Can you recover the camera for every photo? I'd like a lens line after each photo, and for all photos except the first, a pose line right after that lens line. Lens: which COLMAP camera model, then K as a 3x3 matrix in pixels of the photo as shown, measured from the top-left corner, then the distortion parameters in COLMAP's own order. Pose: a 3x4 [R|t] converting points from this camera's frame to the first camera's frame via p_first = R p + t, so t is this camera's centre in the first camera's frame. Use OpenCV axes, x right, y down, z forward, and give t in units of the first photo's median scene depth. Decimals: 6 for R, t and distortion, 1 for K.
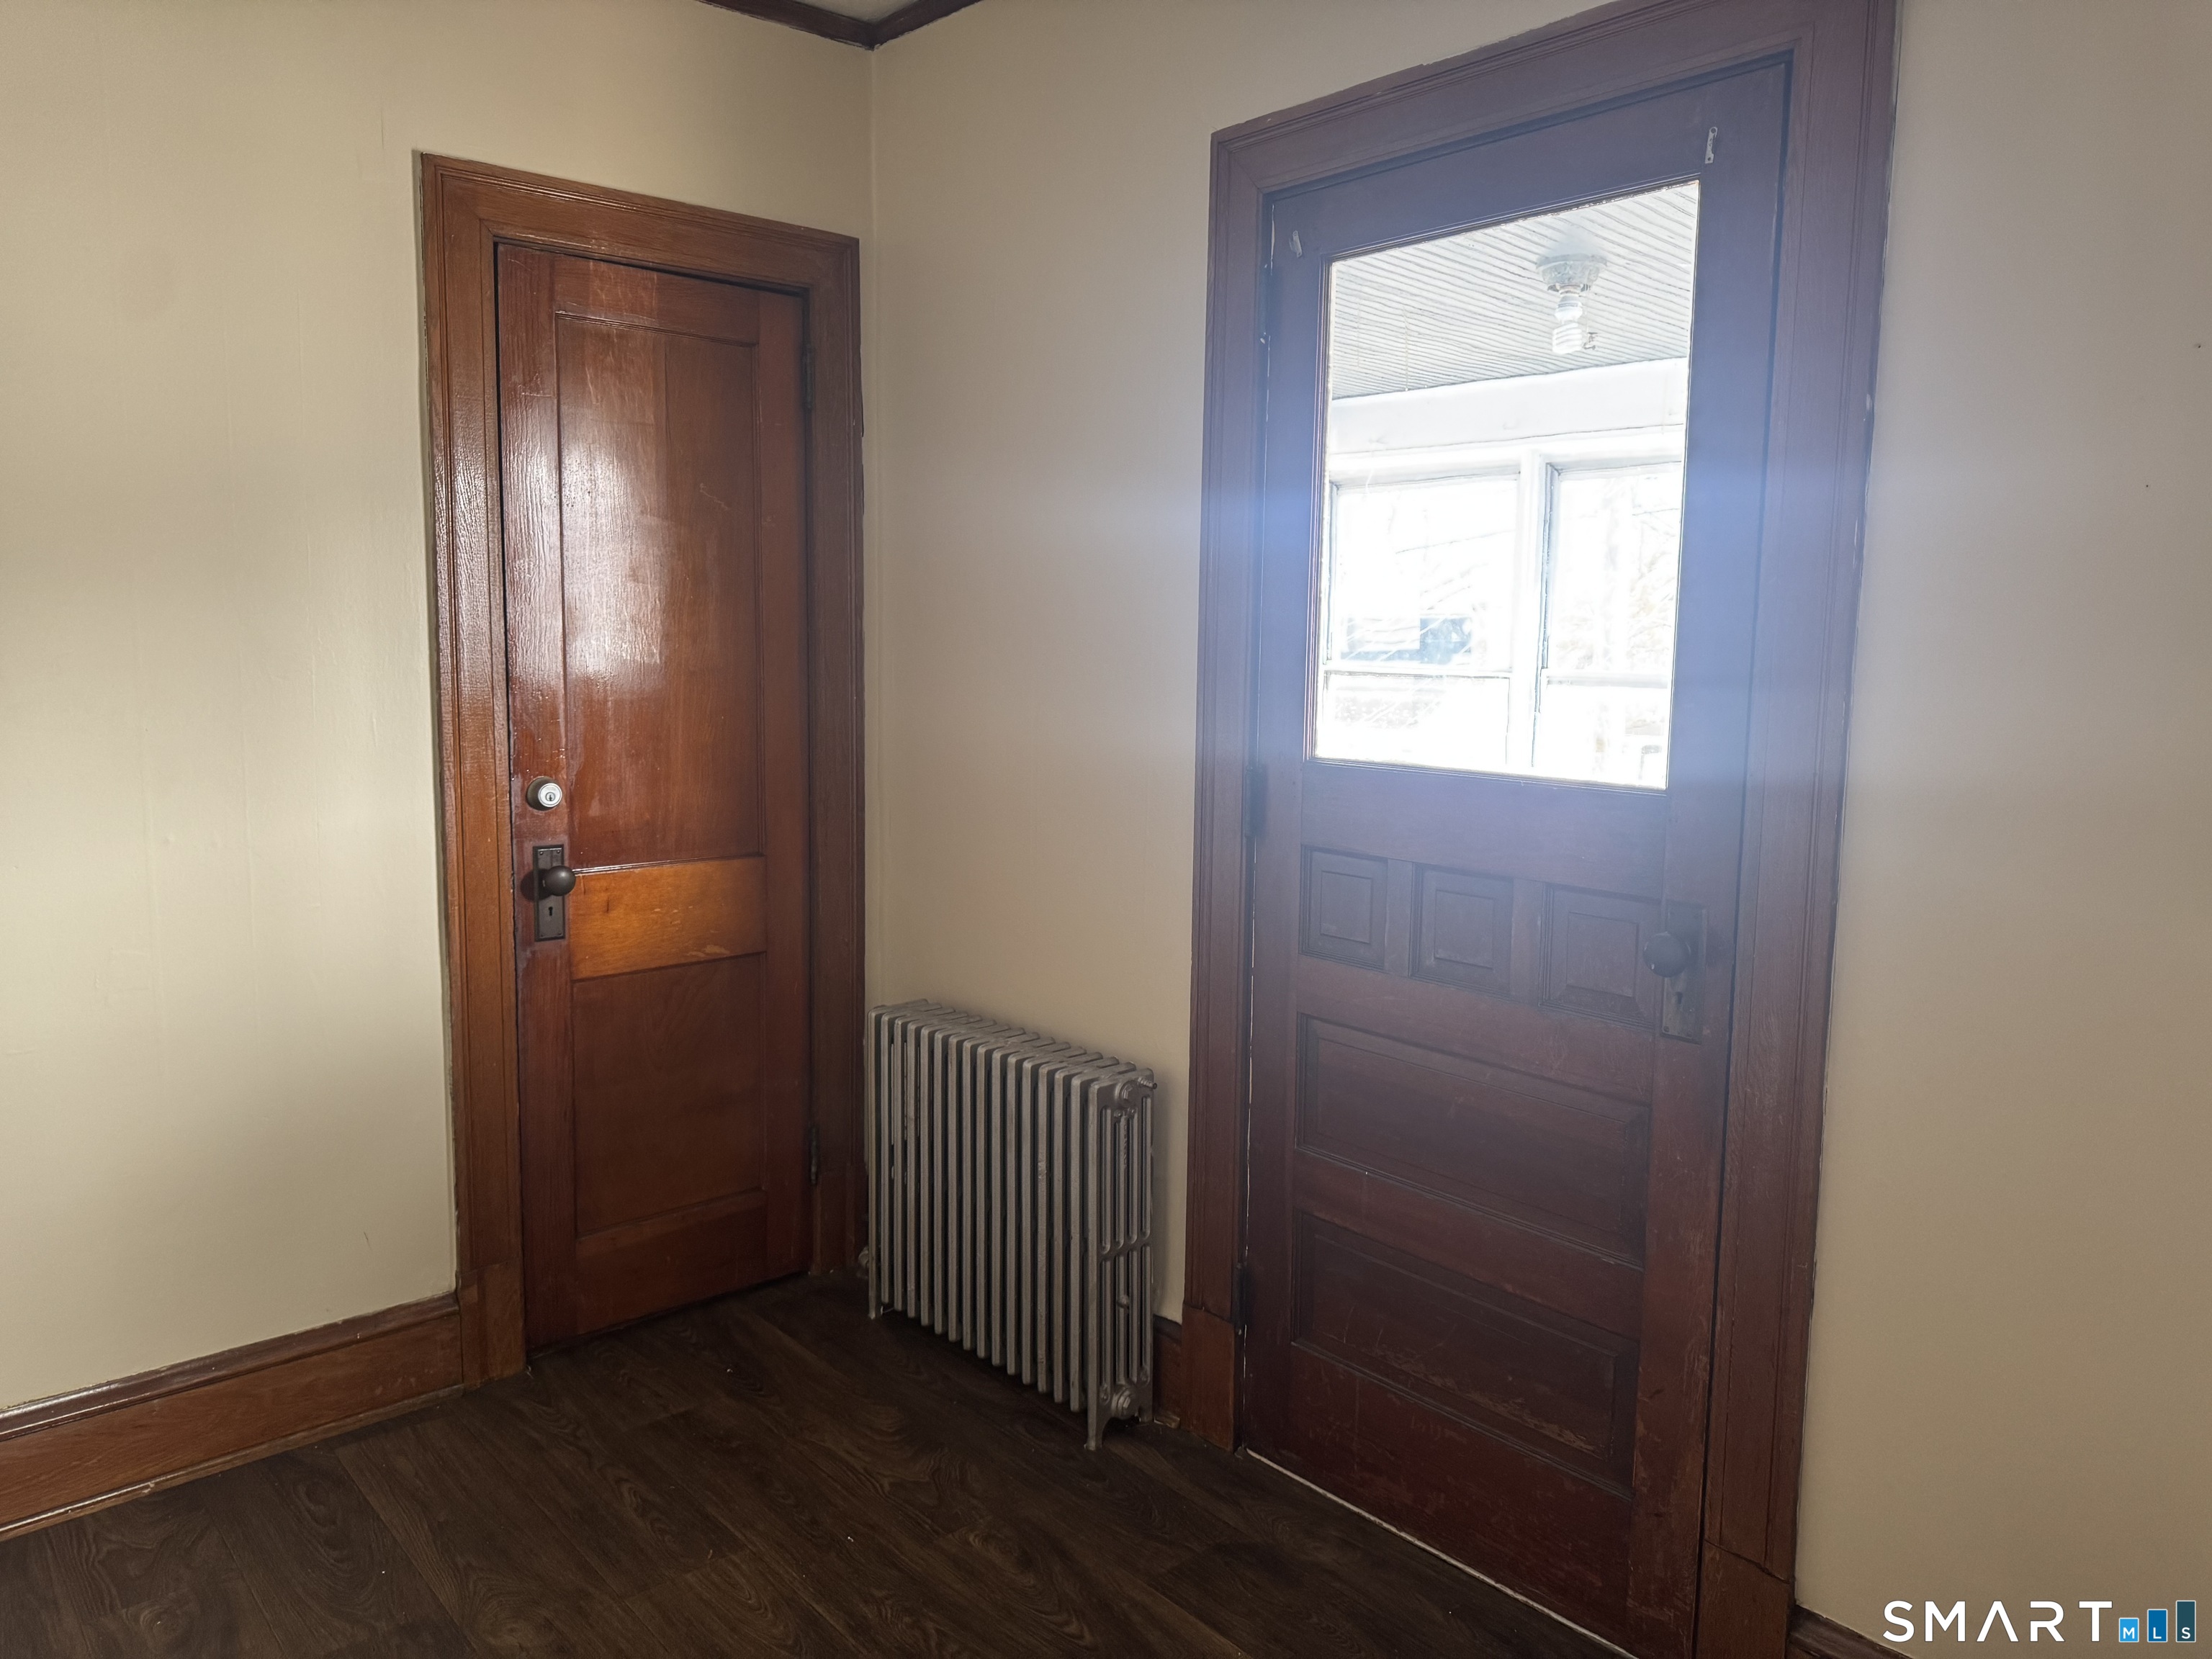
lens RADIAL K [[1563.5, 0, 1108.3], [0, 1563.5, 818.7], [0, 0, 1]] dist [0.088759, -0.120483]
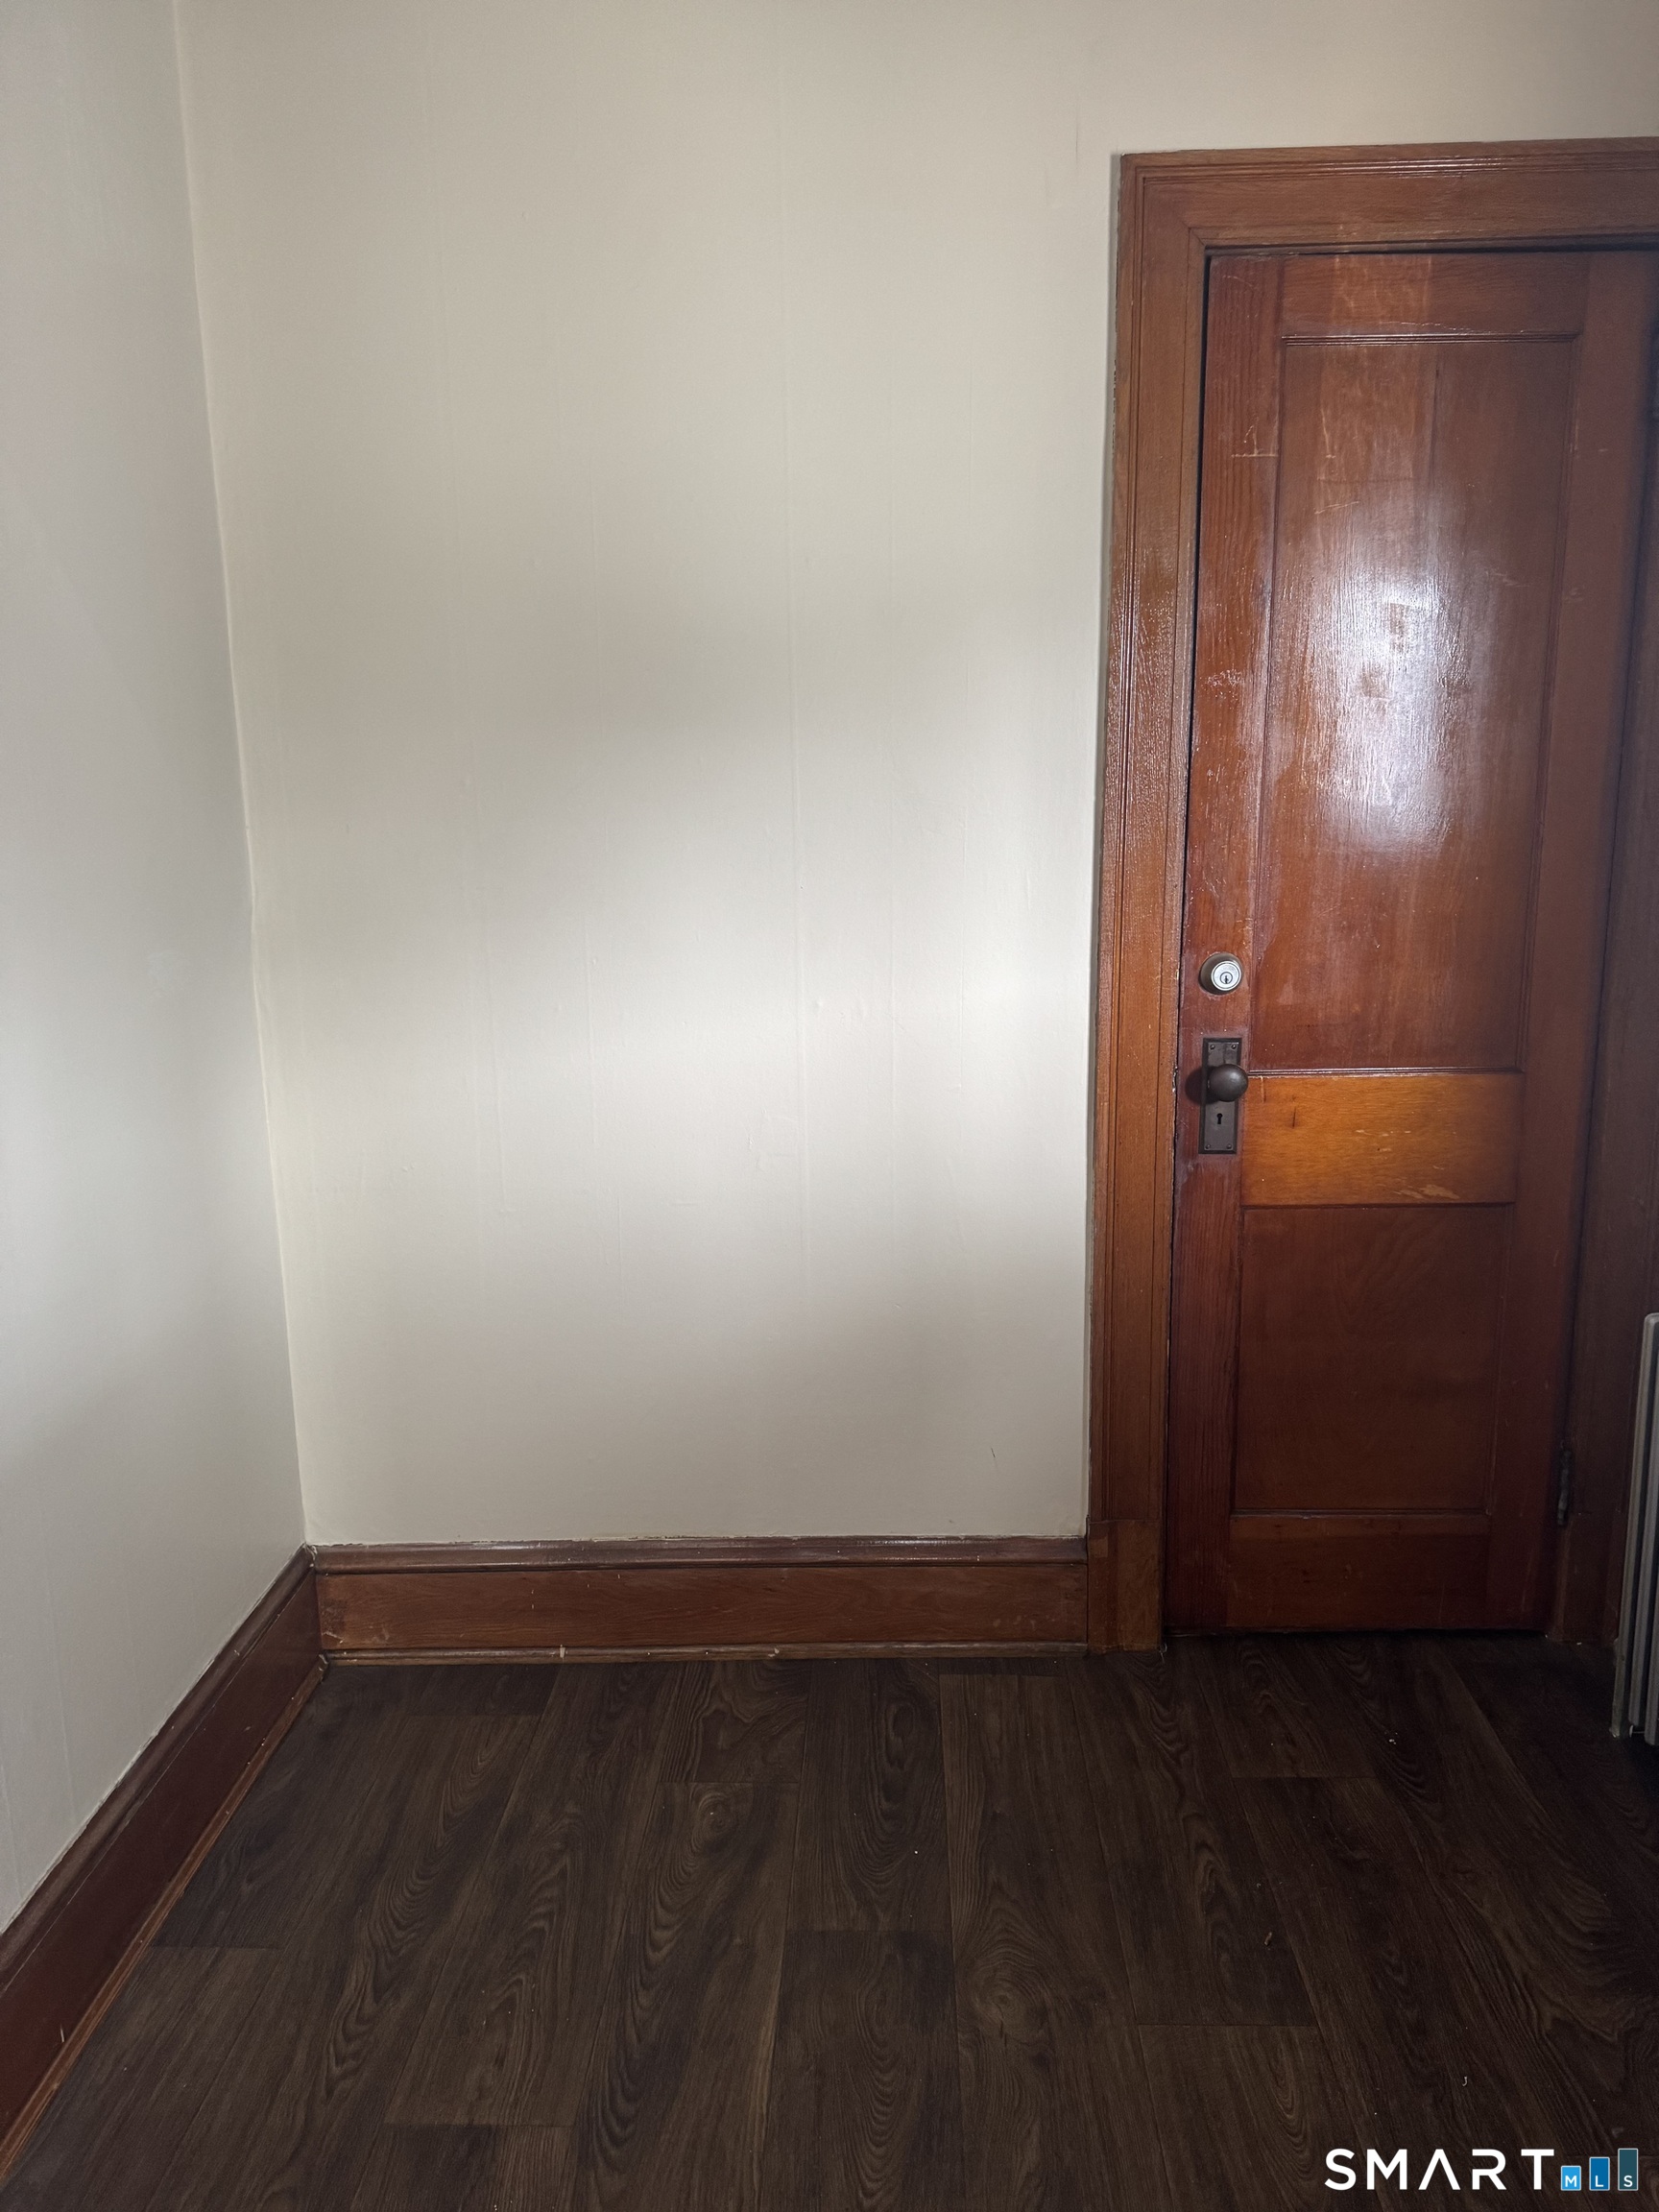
lens RADIAL K [[1563.5, 0, 824.6], [0, 1563.5, 1124.4], [0, 0, 1]] dist [0.088759, -0.120483]
pose [[0.736457, 0.110358, -0.667422, 0.038290], [-0.057799, 0.993261, 0.100458, -0.008252], [0.674011, -0.035407, 0.737873, 0.268793]]
